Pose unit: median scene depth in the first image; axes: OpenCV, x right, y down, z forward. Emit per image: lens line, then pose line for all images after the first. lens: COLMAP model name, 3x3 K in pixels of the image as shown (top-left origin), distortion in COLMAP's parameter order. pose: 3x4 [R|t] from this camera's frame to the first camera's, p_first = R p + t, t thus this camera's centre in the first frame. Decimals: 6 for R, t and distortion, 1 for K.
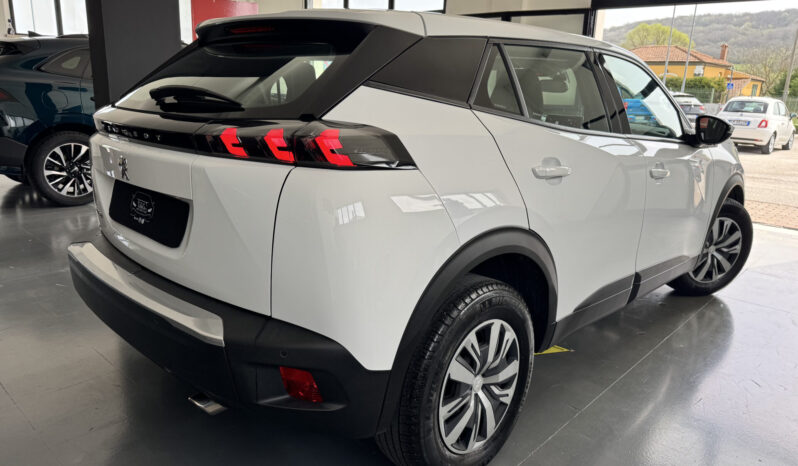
lens RADIAL K [[567.9, 0, 392.6], [0, 567.9, 240.1], [0, 0, 1]] dist [0.090385, -0.114155]
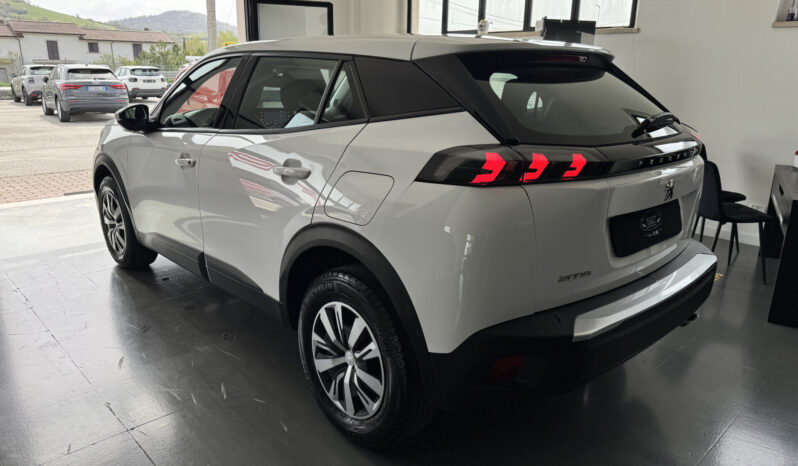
lens RADIAL K [[572.5, 0, 379.5], [0, 572.5, 236.9], [0, 0, 1]] dist [-0.027927, -0.006837]
pose [[0.061169, -0.302991, 0.951028, -1.519512], [0.254985, 0.925941, 0.278598, -0.473773], [-0.965008, 0.225457, 0.133897, 1.349221]]
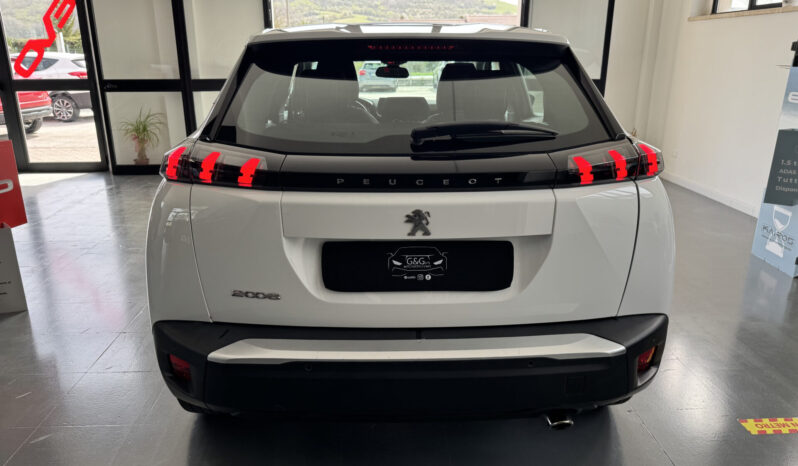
lens RADIAL K [[567.9, 0, 392.6], [0, 567.9, 240.1], [0, 0, 1]] dist [0.090385, -0.114155]
pose [[0.683596, -0.242629, 0.688351, -1.033175], [0.208089, 0.968774, 0.134820, -0.212223], [-0.699568, 0.051076, 0.712738, 0.395899]]
